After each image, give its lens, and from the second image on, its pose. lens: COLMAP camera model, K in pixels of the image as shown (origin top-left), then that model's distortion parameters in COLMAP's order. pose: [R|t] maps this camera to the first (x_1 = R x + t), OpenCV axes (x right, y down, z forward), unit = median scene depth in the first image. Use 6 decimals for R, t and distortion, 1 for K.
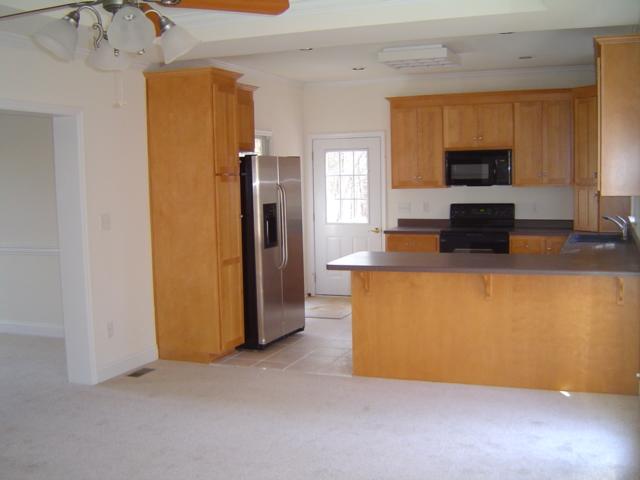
lens RADIAL K [[751.1, 0, 320.0], [0, 751.1, 240.0], [0, 0, 1]] dist [-0.144745, -0.022903]
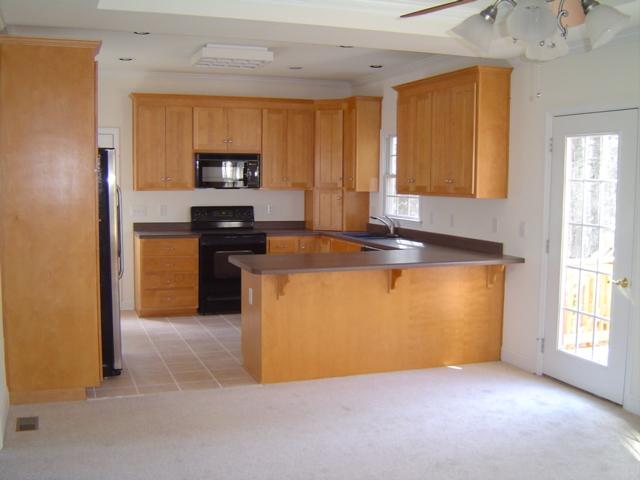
lens RADIAL K [[751.1, 0, 320.0], [0, 751.1, 240.0], [0, 0, 1]] dist [-0.144745, -0.022903]
pose [[0.728974, -0.028725, 0.683939, -0.407871], [0.033504, 0.999419, 0.006266, -0.005292], [-0.683722, 0.018347, 0.729512, 0.181406]]
